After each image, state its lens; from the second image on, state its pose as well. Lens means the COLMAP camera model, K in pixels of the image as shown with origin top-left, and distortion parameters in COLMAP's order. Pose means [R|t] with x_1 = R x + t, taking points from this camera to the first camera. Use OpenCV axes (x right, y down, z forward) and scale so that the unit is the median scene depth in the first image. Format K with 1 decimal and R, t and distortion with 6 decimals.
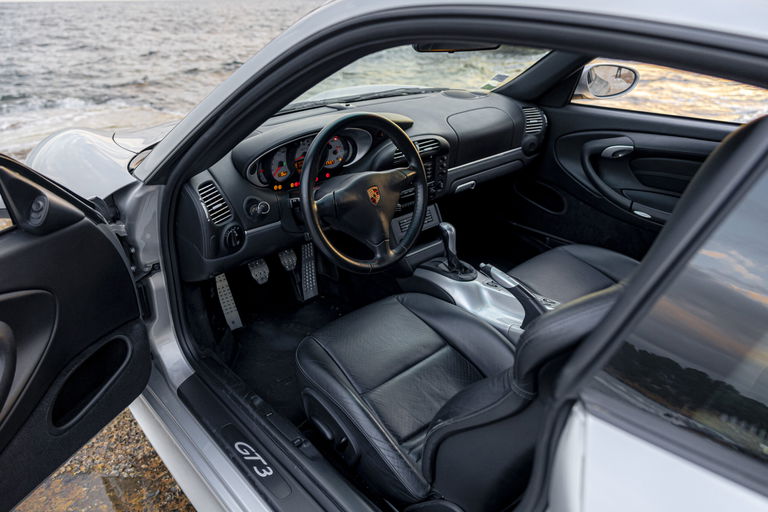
lens RADIAL K [[521.2, 0, 378.2], [0, 521.2, 253.7], [0, 0, 1]] dist [0.009967, 0.006970]
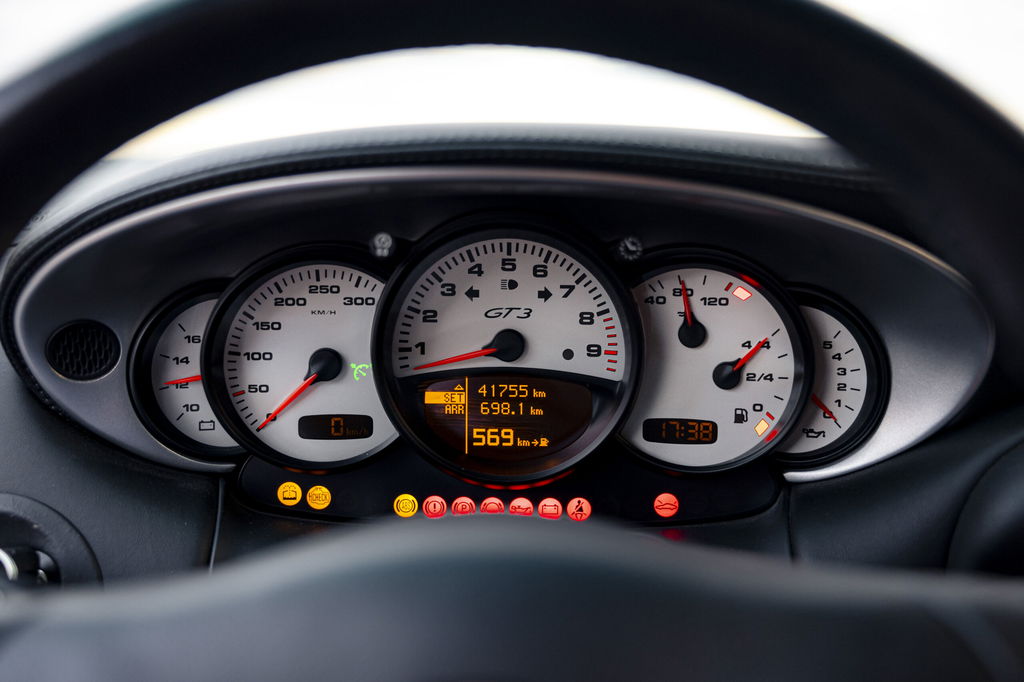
lens RADIAL K [[1128.1, 0, 509.9], [0, 1128.1, 340.9], [0, 0, 1]] dist [0.019257, 0.000000]
pose [[0.735057, 0.135288, -0.664370, 0.093127], [-0.309696, 0.938689, -0.151498, -0.127648], [0.603141, 0.317112, 0.731888, 0.684954]]
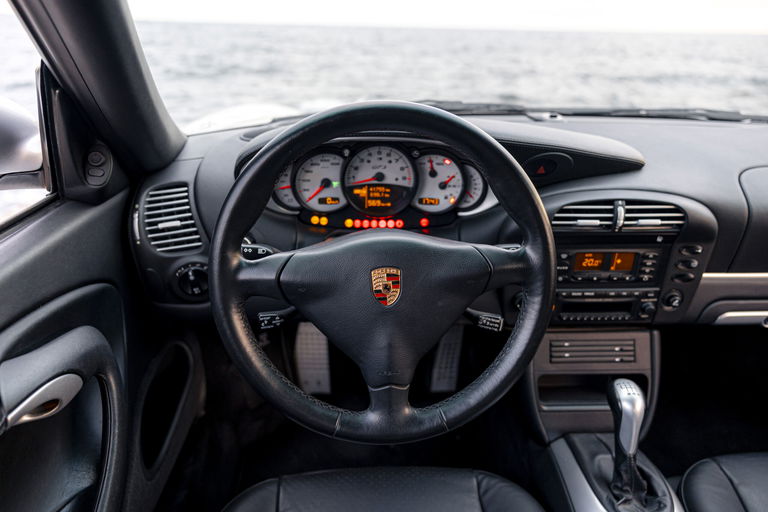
lens RADIAL K [[521.2, 0, 390.0], [0, 521.2, 255.3], [0, 0, 1]] dist [0.009967, 0.006970]
pose [[0.777857, 0.280694, -0.562272, 0.198304], [-0.301560, 0.951687, 0.057912, -0.135384], [0.551362, 0.124512, 0.824922, 0.509896]]
